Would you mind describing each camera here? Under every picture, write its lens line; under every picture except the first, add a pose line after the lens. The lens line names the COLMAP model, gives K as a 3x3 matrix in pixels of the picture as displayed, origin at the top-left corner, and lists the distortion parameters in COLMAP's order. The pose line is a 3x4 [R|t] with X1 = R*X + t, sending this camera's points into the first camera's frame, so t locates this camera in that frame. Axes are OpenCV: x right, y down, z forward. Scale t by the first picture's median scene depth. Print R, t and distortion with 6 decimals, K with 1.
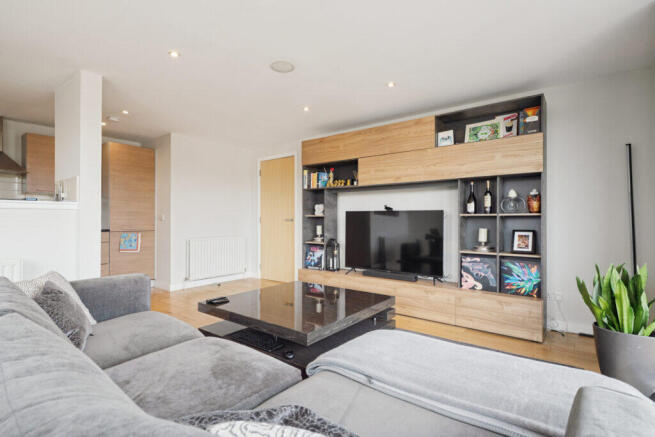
lens RADIAL K [[324.5, 0, 325.3], [0, 324.5, 221.3], [0, 0, 1]] dist [0.002491, 0.000293]
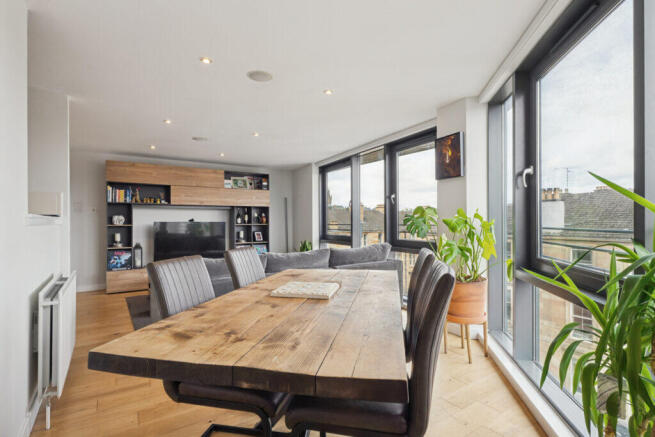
lens RADIAL K [[324.5, 0, 325.3], [0, 324.5, 221.3], [0, 0, 1]] dist [0.002491, 0.000293]
pose [[0.302178, -0.002241, 0.953249, -1.191744], [0.009571, 0.999954, -0.000683, -0.029484], [-0.953204, 0.009330, 0.302185, -0.100903]]
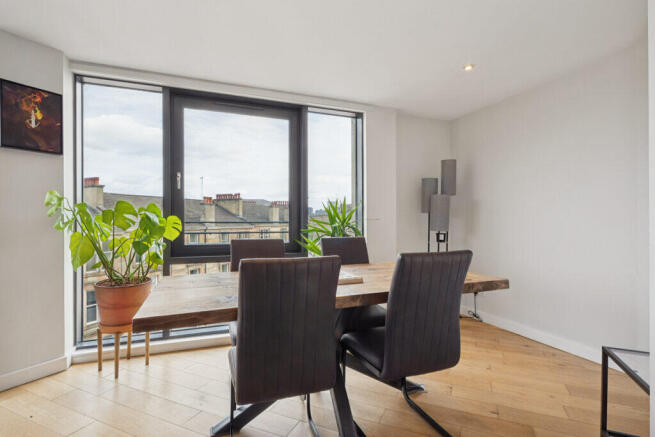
lens RADIAL K [[324.5, 0, 325.3], [0, 324.5, 221.3], [0, 0, 1]] dist [0.002491, 0.000293]
pose [[-0.968177, -0.002579, -0.250252, -0.589668], [-0.002895, 0.999995, 0.000895, -0.017342], [0.250249, 0.001591, -0.968180, 0.583080]]
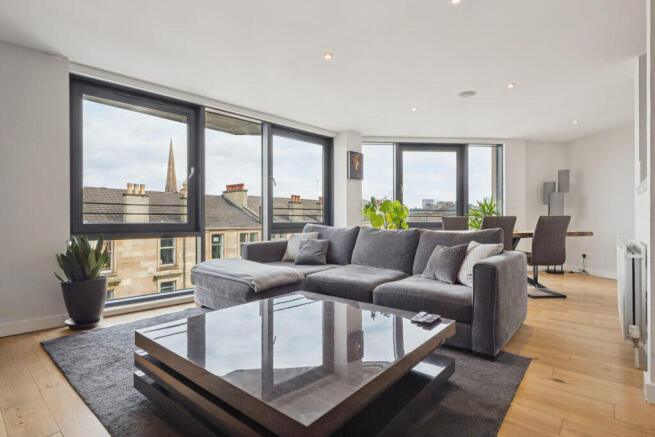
lens RADIAL K [[324.5, 0, 325.3], [0, 324.5, 221.3], [0, 0, 1]] dist [0.002491, 0.000293]
pose [[-0.999537, -0.000514, 0.030420, -0.111642], [-0.000353, 0.999986, 0.005283, 0.031688], [-0.030422, 0.005269, -0.999523, 1.305100]]
